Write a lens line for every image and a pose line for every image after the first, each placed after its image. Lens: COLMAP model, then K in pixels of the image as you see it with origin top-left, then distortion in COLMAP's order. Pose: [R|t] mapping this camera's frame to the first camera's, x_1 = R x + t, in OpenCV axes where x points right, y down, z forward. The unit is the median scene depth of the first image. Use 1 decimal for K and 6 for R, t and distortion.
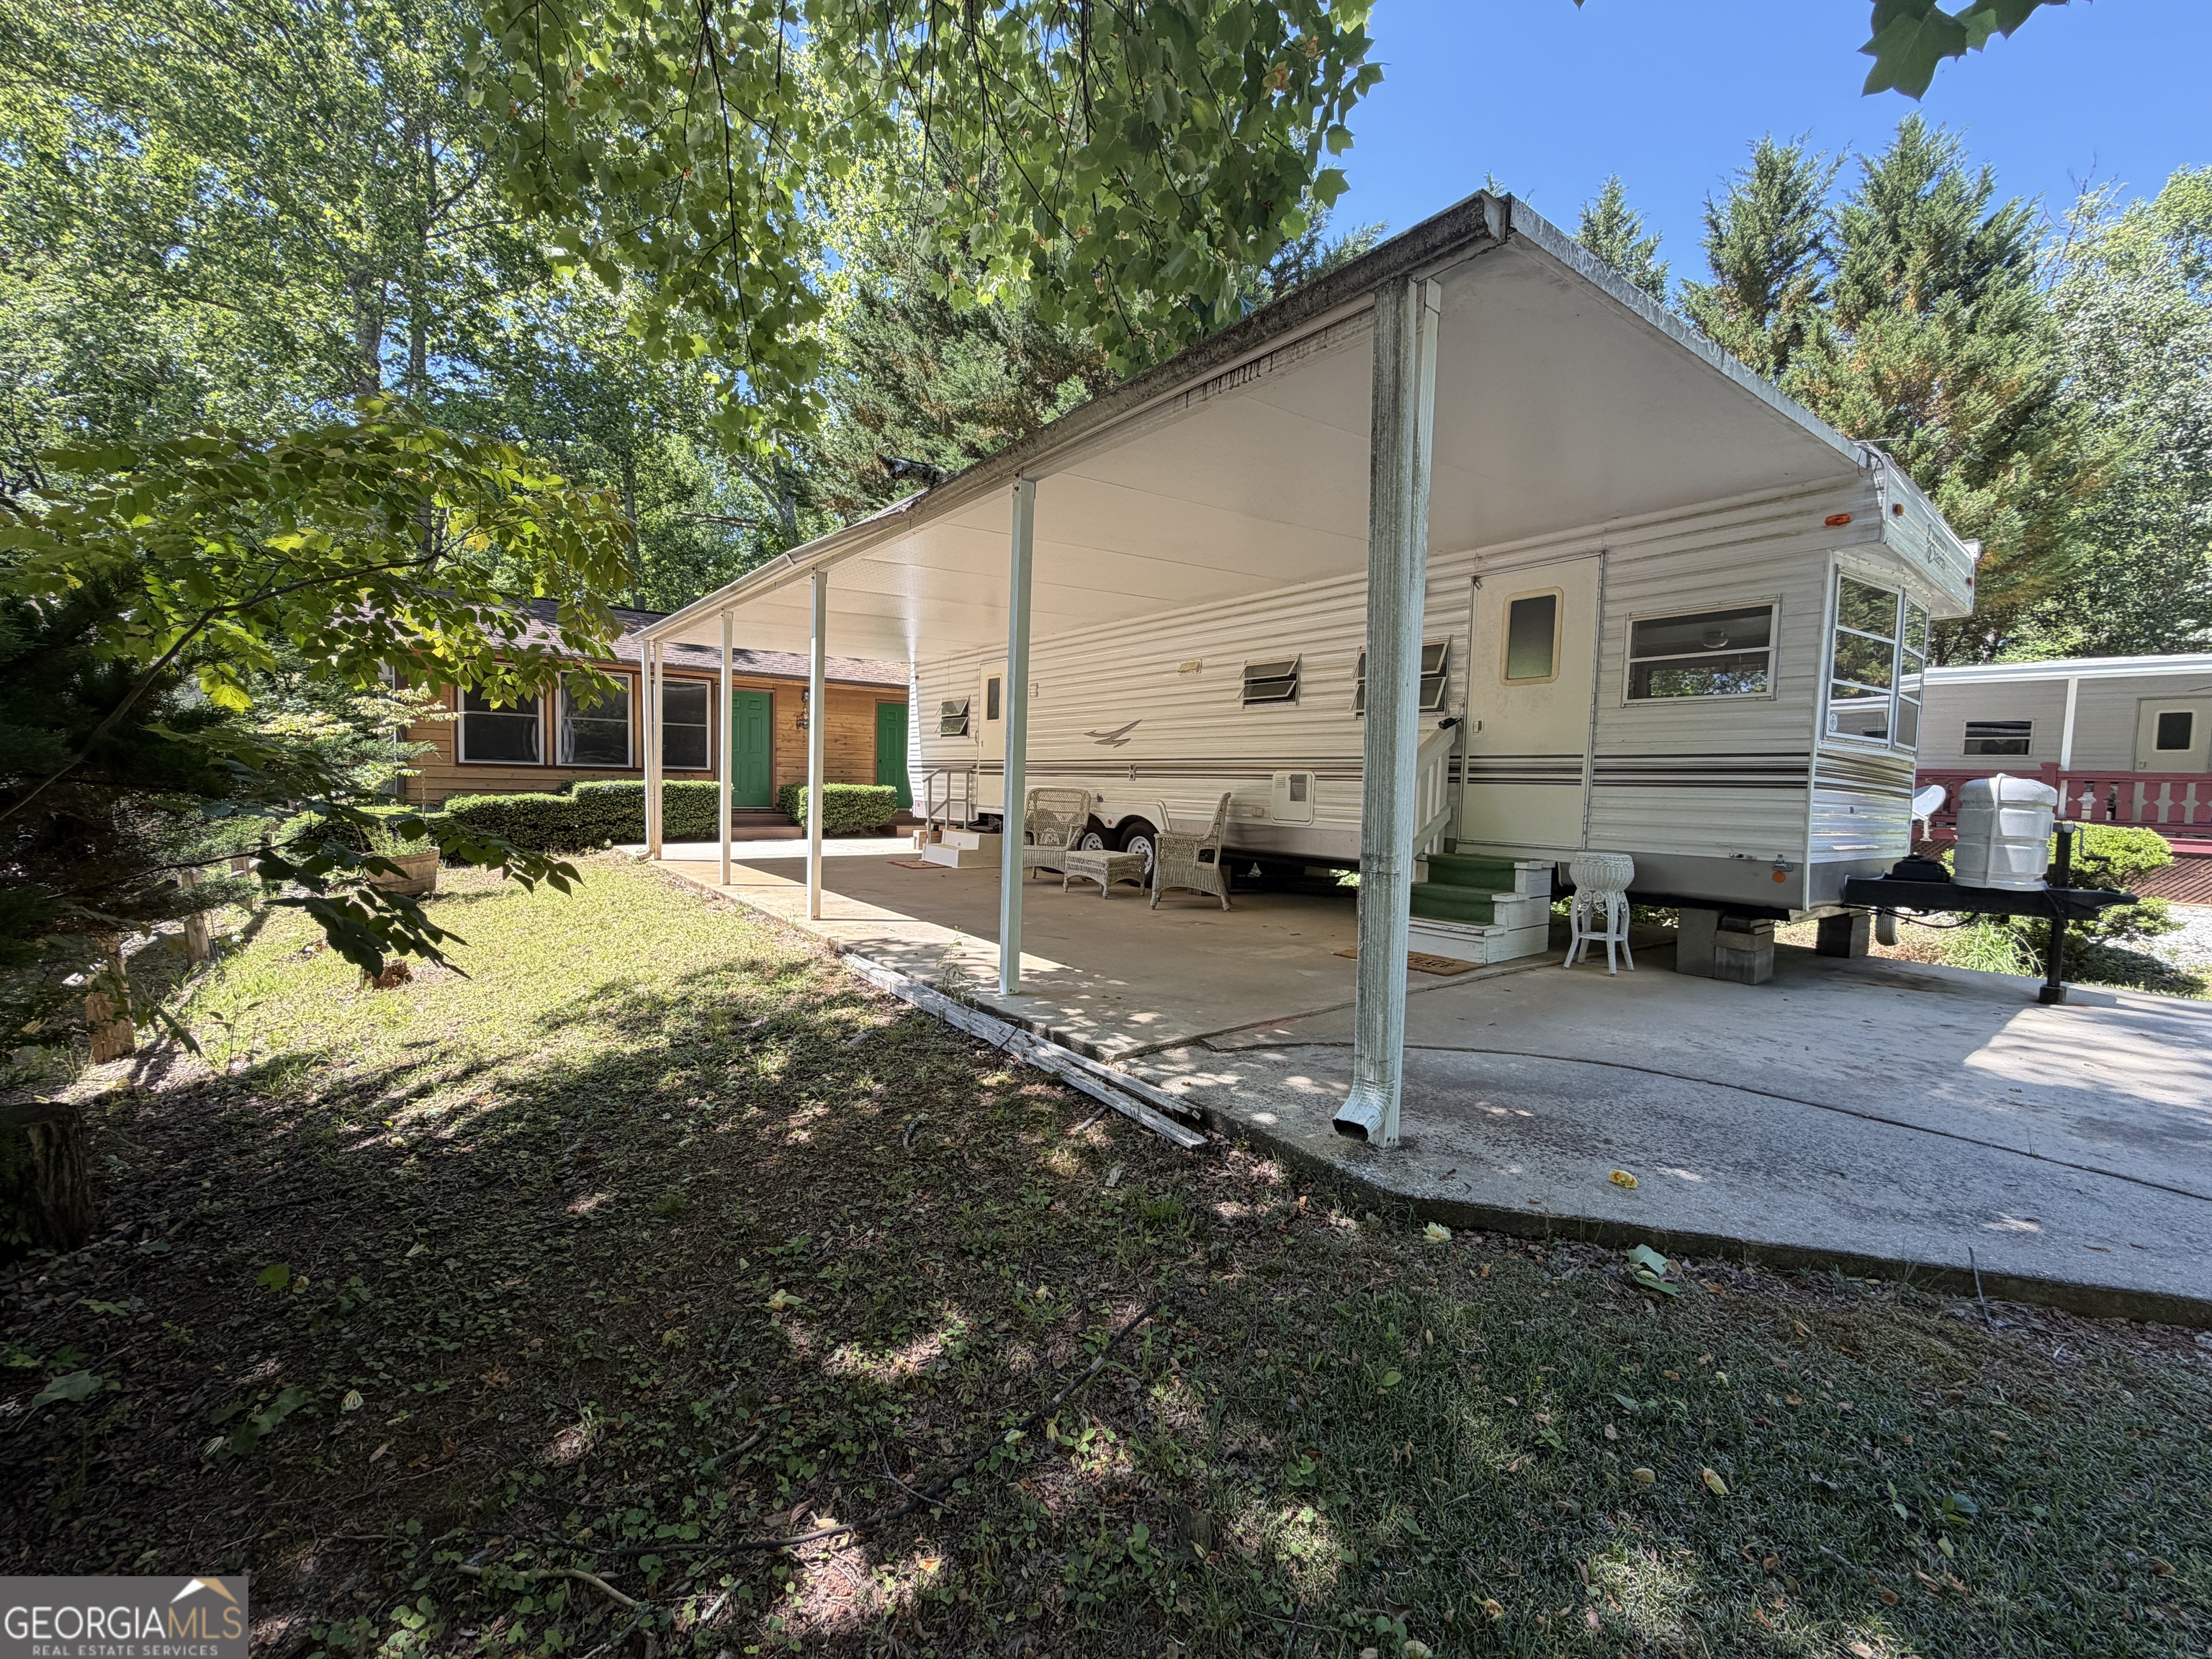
lens RADIAL K [[882.6, 0, 1099.6], [0, 882.6, 823.6], [0, 0, 1]] dist [0.000724, -0.000772]
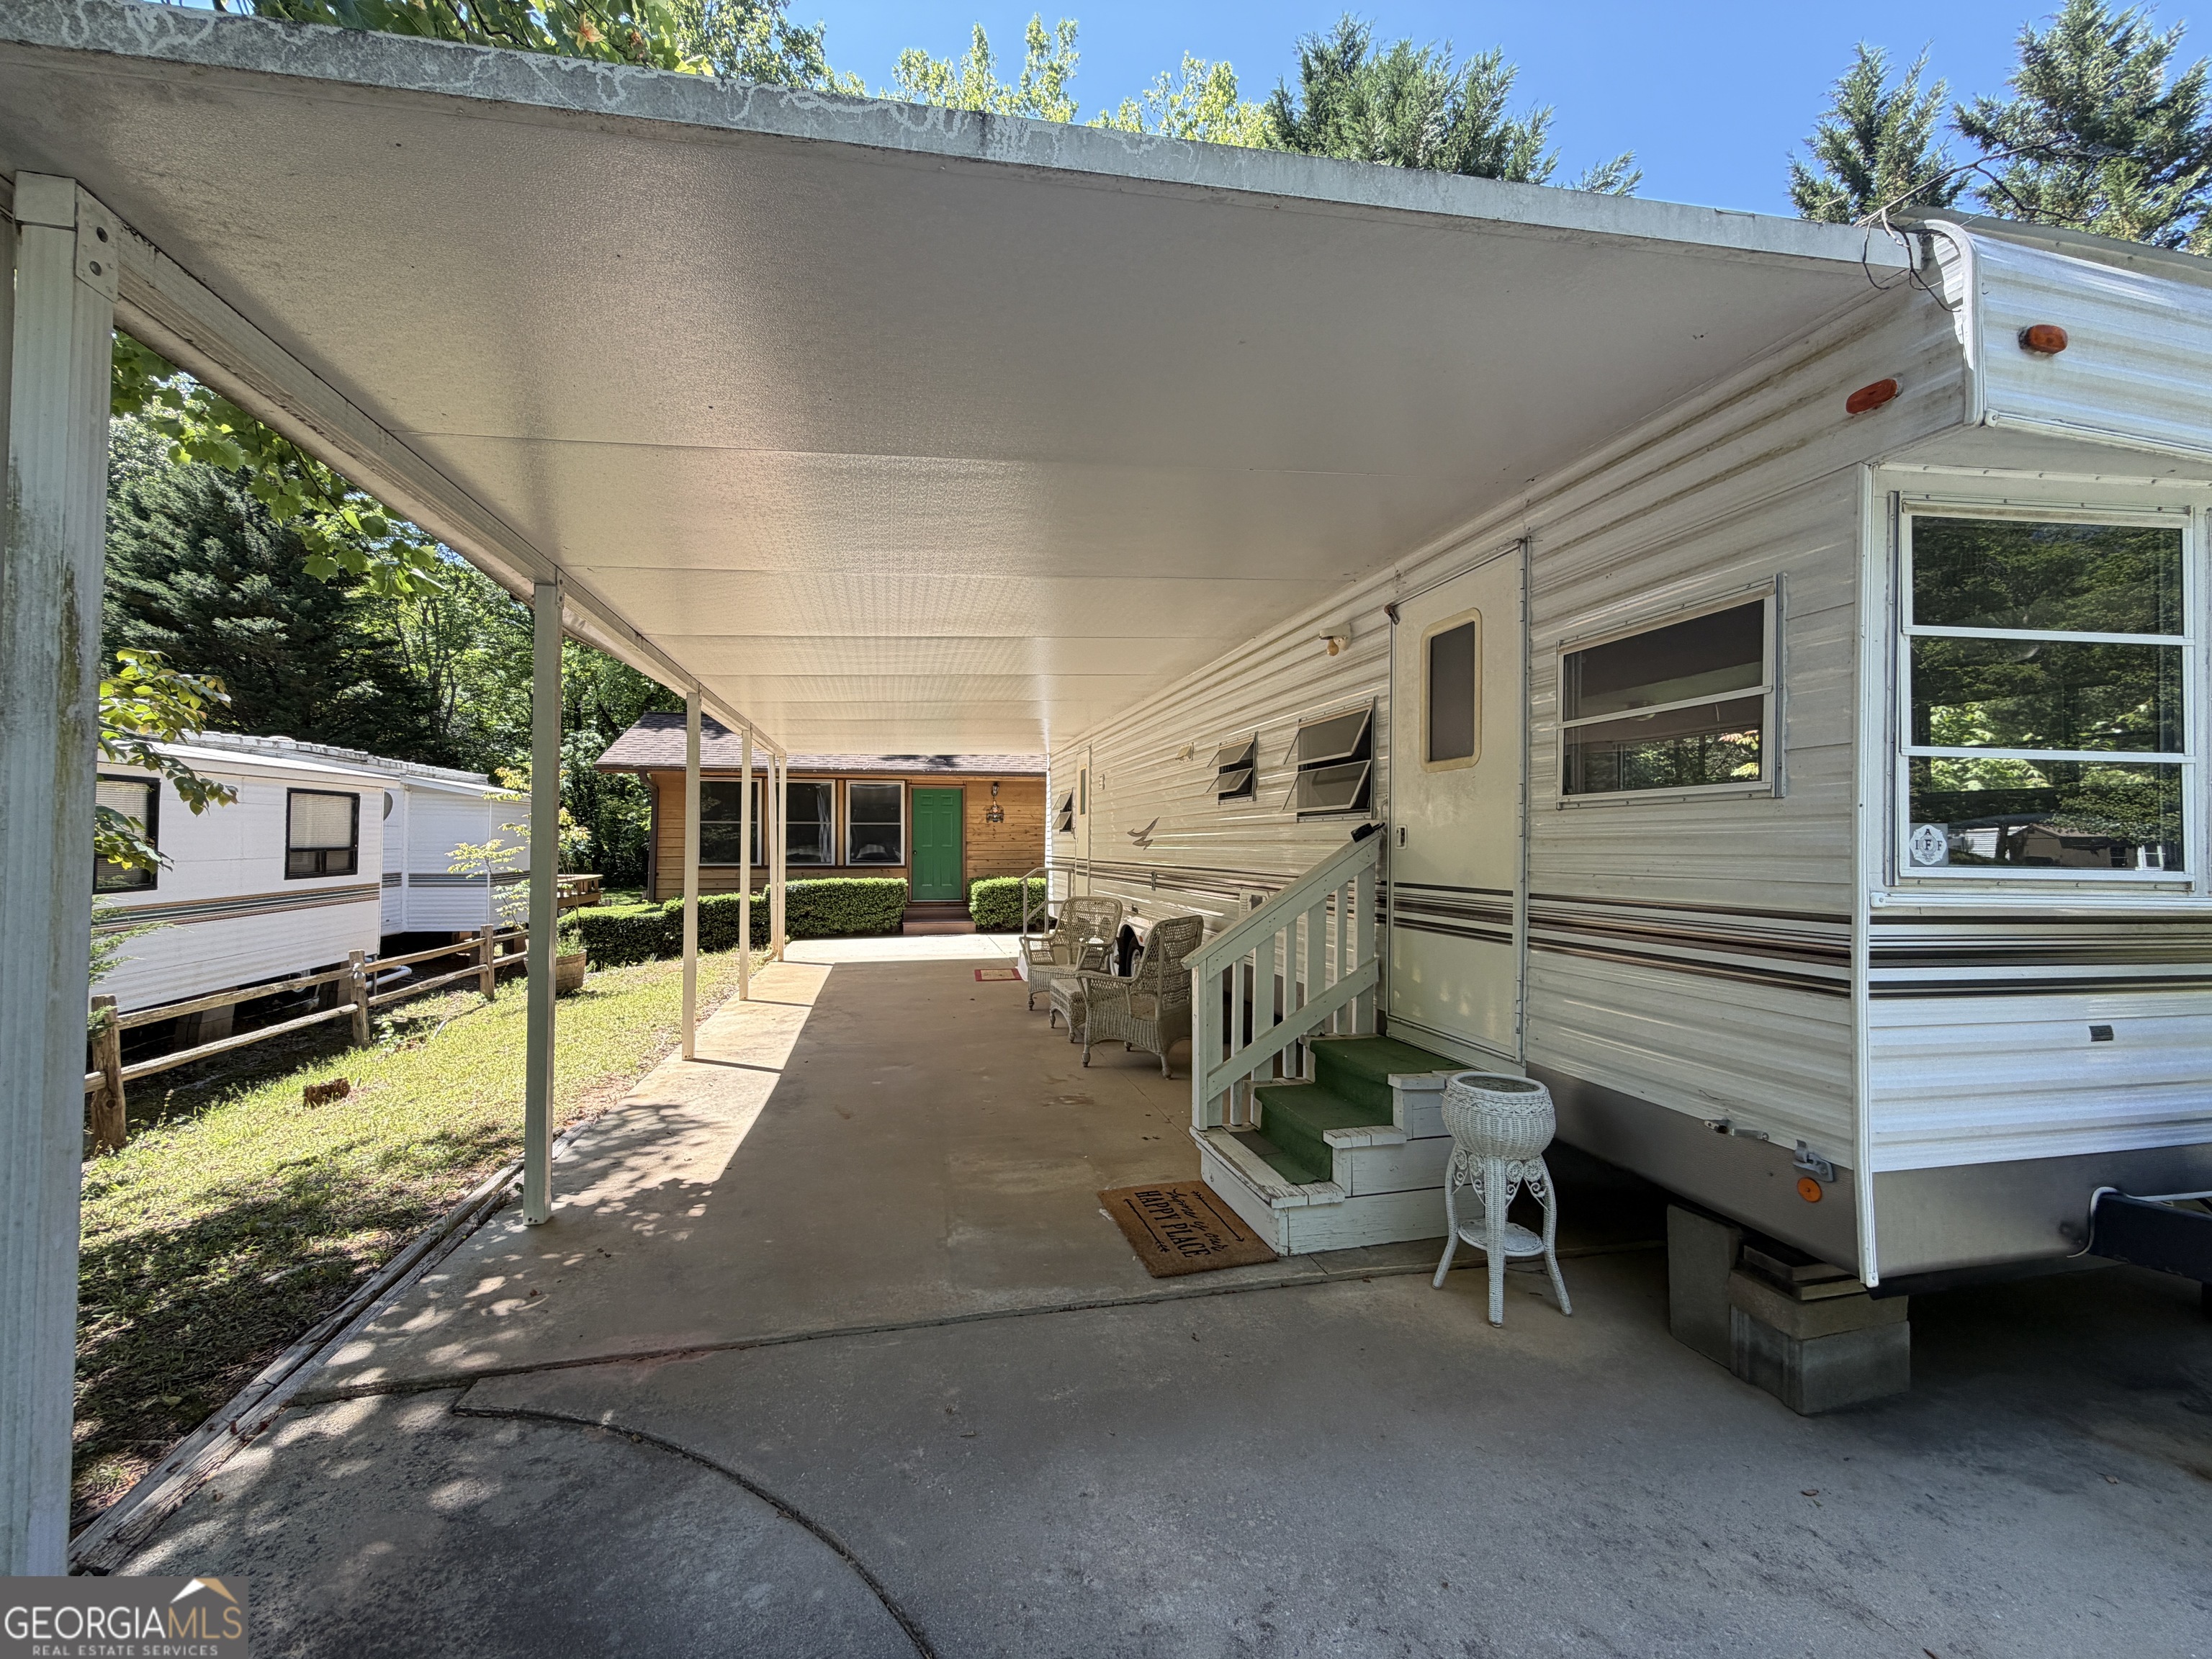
lens RADIAL K [[882.6, 0, 1099.6], [0, 882.6, 823.6], [0, 0, 1]] dist [0.000724, -0.000772]
pose [[0.911272, -0.032727, -0.410503, 0.372086], [0.001112, 0.997029, -0.077019, -0.053580], [0.411804, 0.069728, 0.908601, 0.254327]]
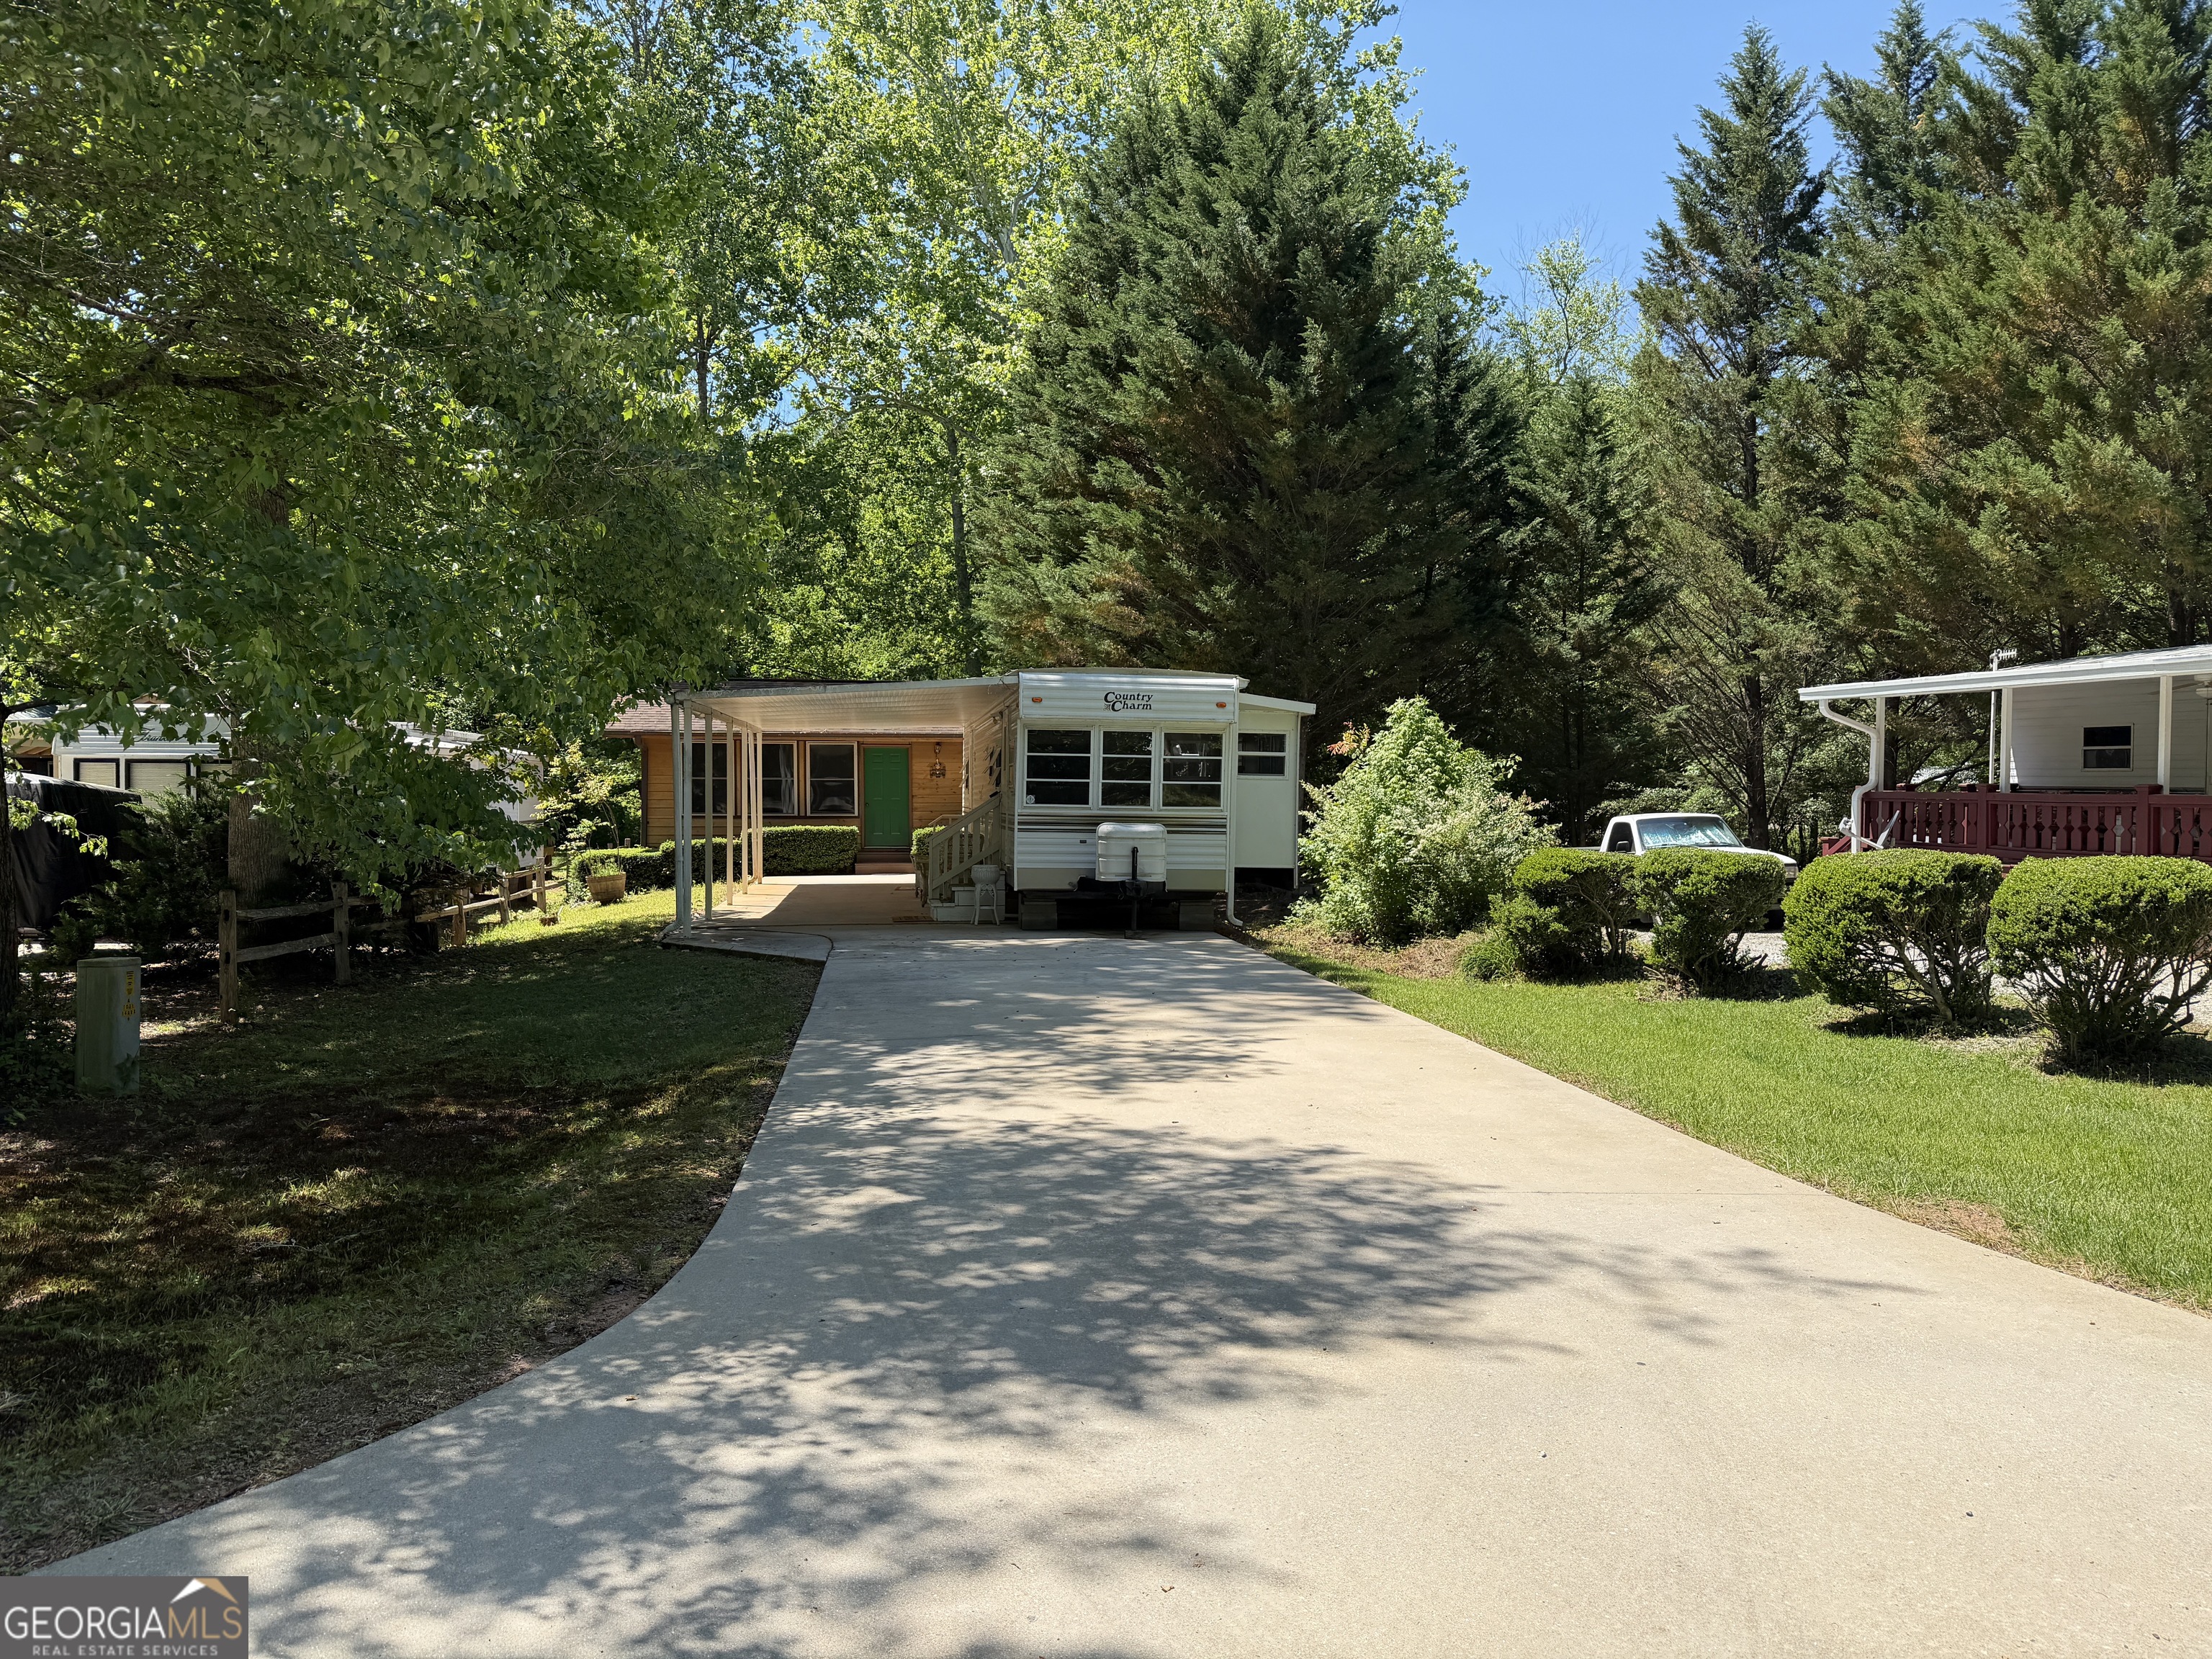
lens RADIAL K [[1539.4, 0, 1106.0], [0, 1539.4, 829.5], [0, 0, 1]] dist [0.166570, -0.328467]
pose [[0.870699, -0.013025, -0.491644, 1.608244], [-0.002405, 0.999525, -0.030740, 0.038406], [0.491811, 0.027947, 0.870253, -1.194231]]
